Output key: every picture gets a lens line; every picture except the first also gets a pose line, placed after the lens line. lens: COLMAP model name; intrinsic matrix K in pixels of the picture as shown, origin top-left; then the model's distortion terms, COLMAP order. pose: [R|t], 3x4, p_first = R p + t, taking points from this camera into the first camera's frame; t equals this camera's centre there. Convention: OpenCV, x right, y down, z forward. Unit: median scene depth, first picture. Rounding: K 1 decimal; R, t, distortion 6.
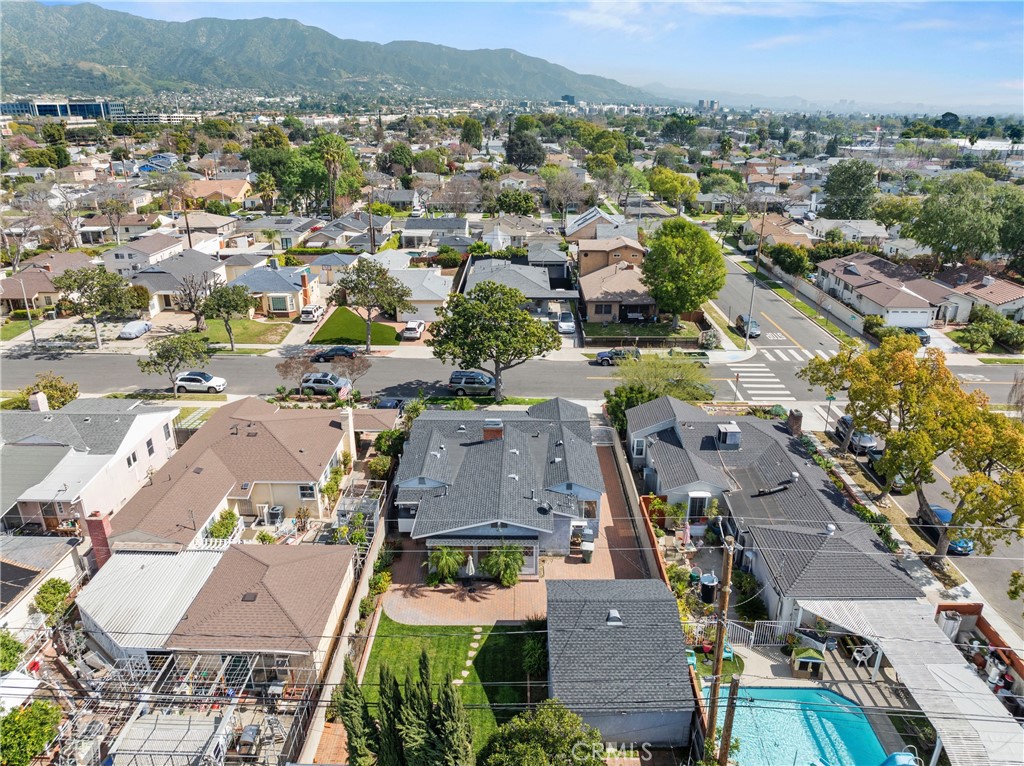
lens RADIAL K [[720.0, 0, 512.3], [0, 720.0, 378.4], [0, 0, 1]] dist [-0.044765, 0.011503]
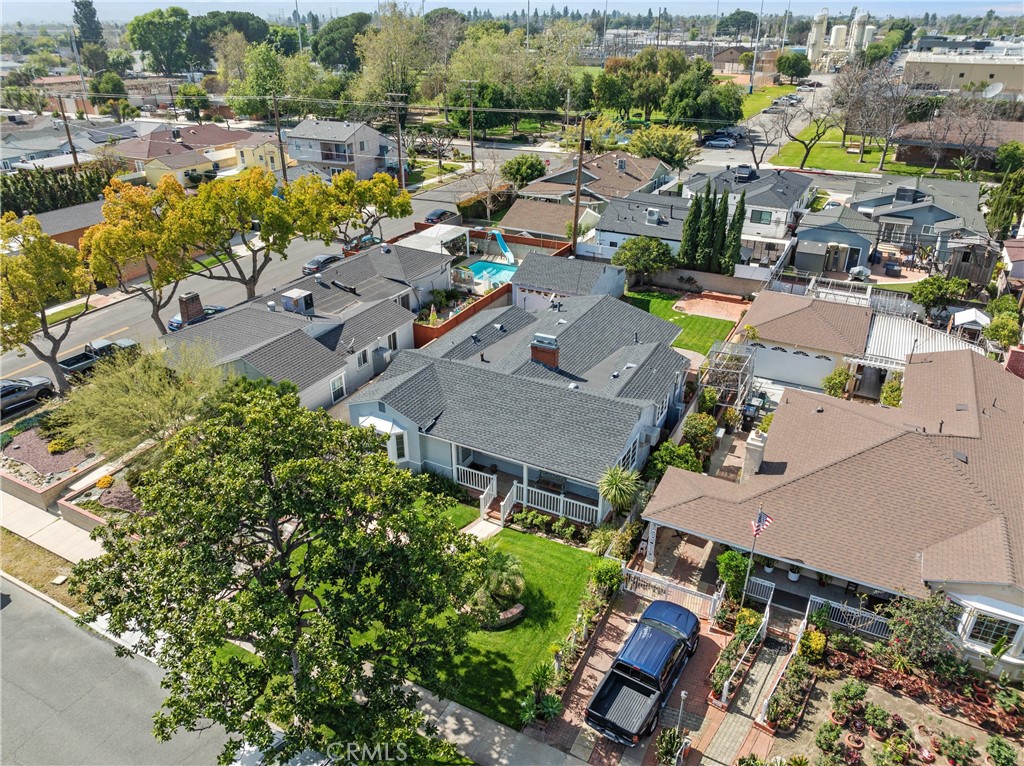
lens RADIAL K [[720.0, 0, 513.1], [0, 720.0, 385.2], [0, 0, 1]] dist [-0.044765, 0.011503]
pose [[-0.892257, -0.205224, 0.402195, -0.295482], [0.164448, 0.681865, 0.712753, -0.423394], [-0.420516, 0.702099, -0.574651, 1.451728]]
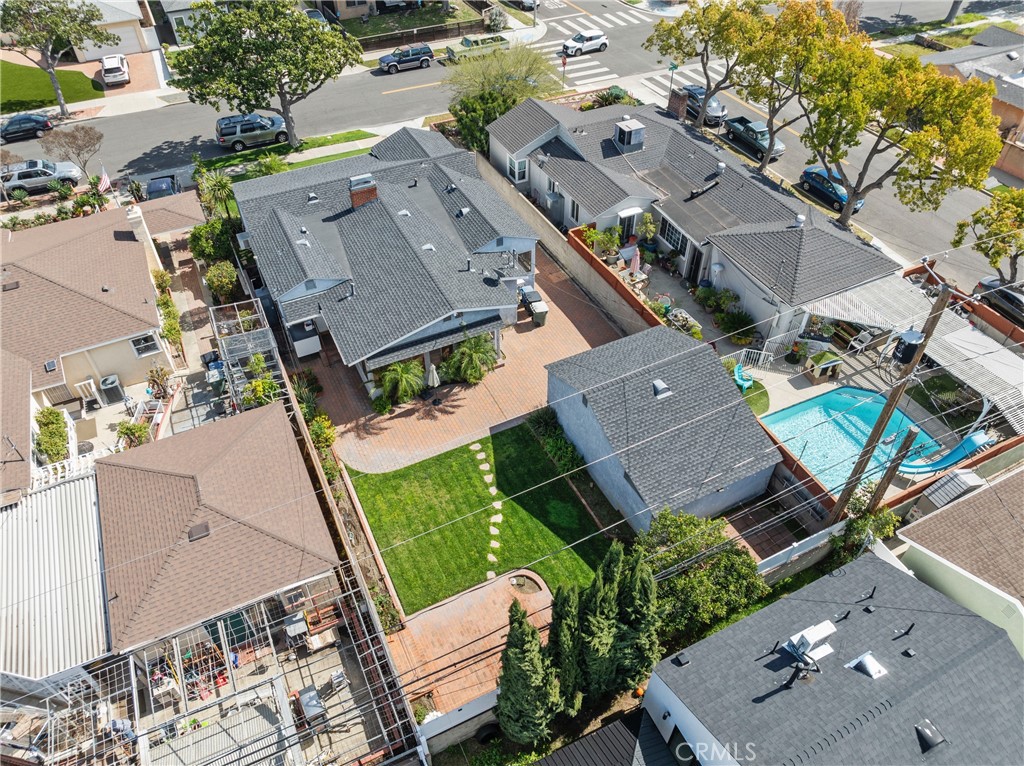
lens RADIAL K [[720.0, 0, 514.0], [0, 720.0, 383.8], [0, 0, 1]] dist [-0.044765, 0.011503]
pose [[0.892053, -0.316330, 0.322765, -0.189721], [0.162954, 0.891287, 0.423147, -0.038228], [-0.421530, -0.324874, 0.846622, 0.240434]]
